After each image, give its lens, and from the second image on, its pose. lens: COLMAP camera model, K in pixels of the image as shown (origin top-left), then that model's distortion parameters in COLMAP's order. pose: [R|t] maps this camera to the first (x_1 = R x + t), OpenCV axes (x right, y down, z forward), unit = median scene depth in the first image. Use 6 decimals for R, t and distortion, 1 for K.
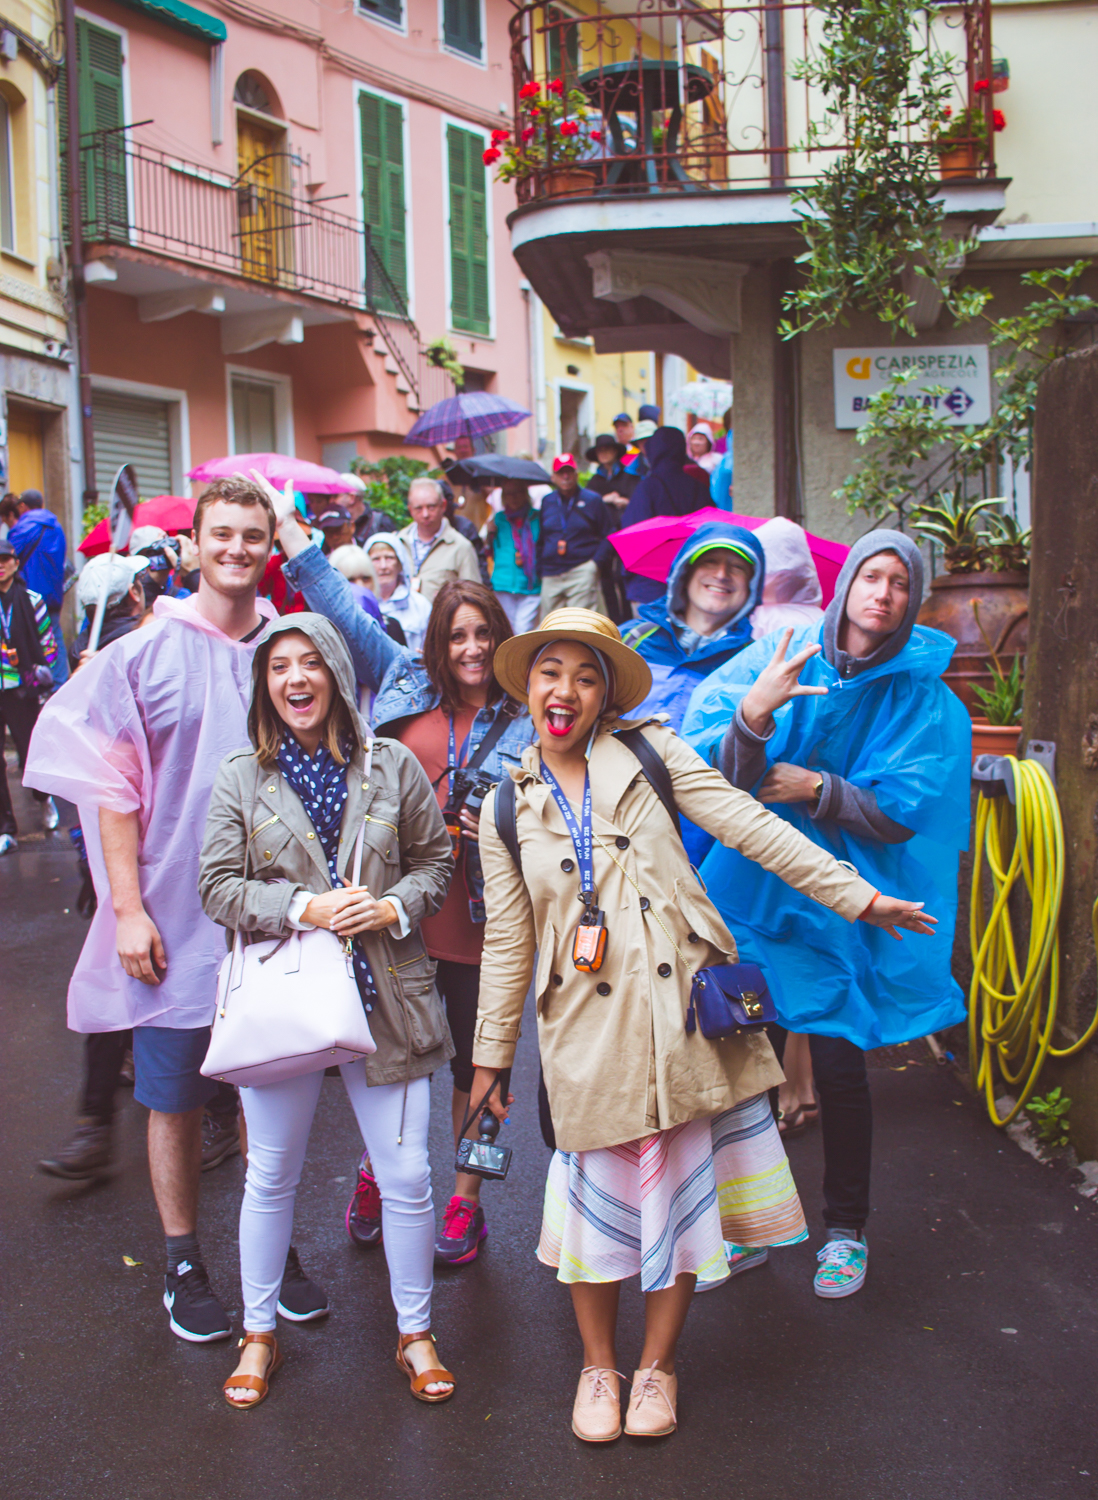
lens RADIAL K [[1550.4, 0, 573.8], [0, 1550.4, 750.5], [0, 0, 1]] dist [-0.095454, -0.012754]
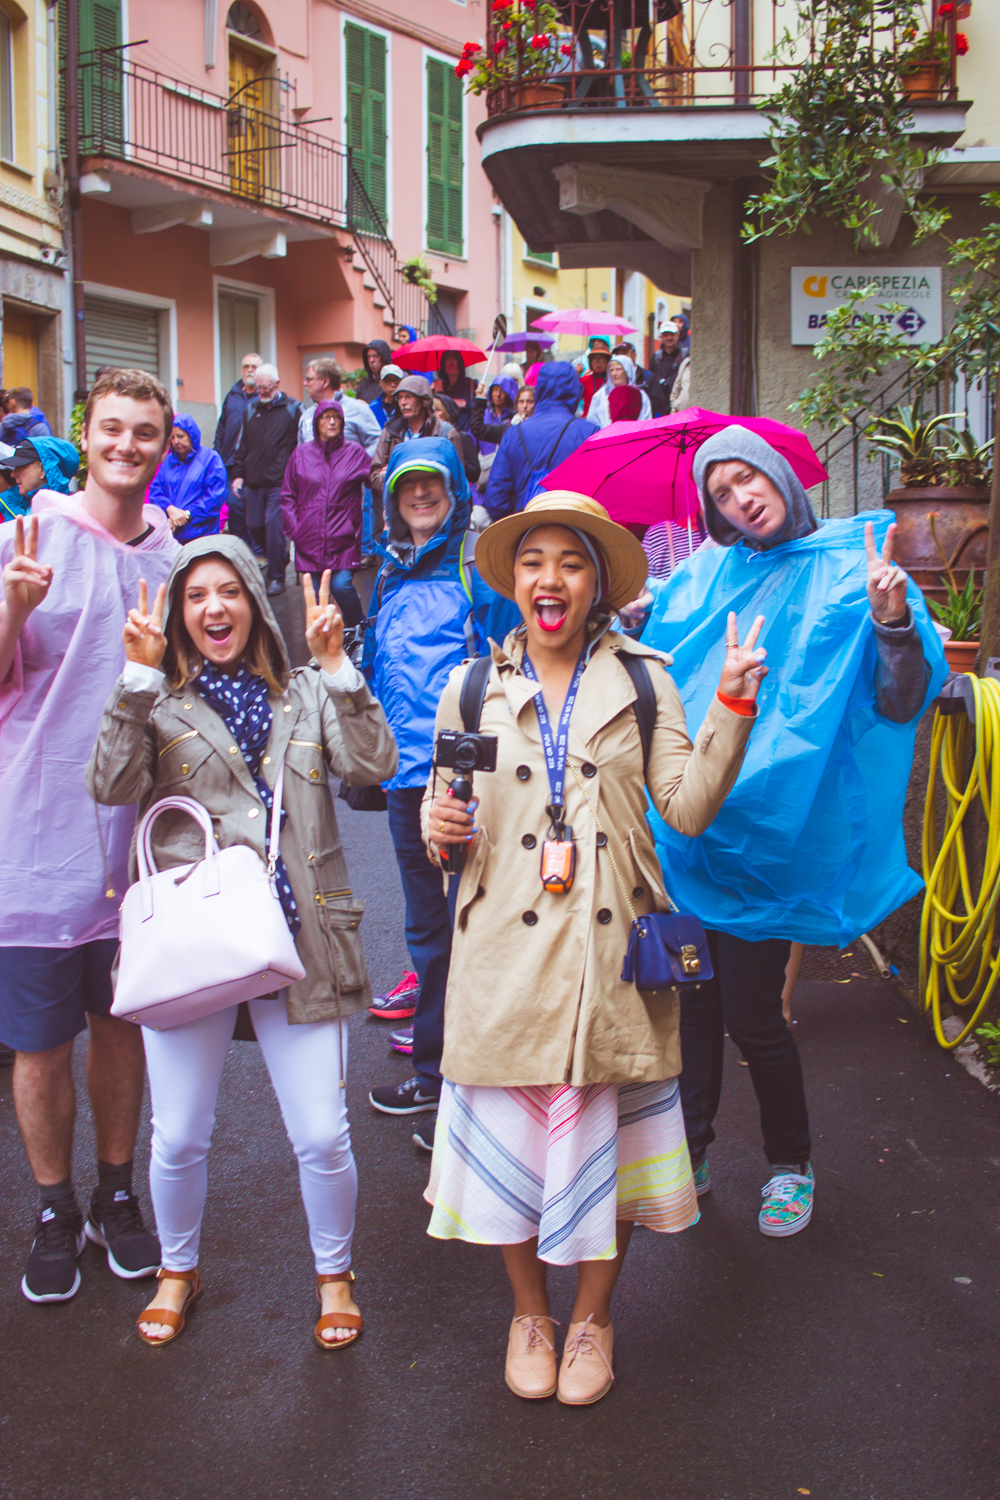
lens RADIAL K [[1707.5, 0, 500.6], [0, 1707.5, 719.2], [0, 0, 1]] dist [-0.105611, 0.044953]
pose [[0.999576, 0.026870, -0.011249, -0.004676], [-0.026496, 0.999133, 0.032098, 0.009970], [0.012102, -0.031787, 0.999421, -0.141146]]
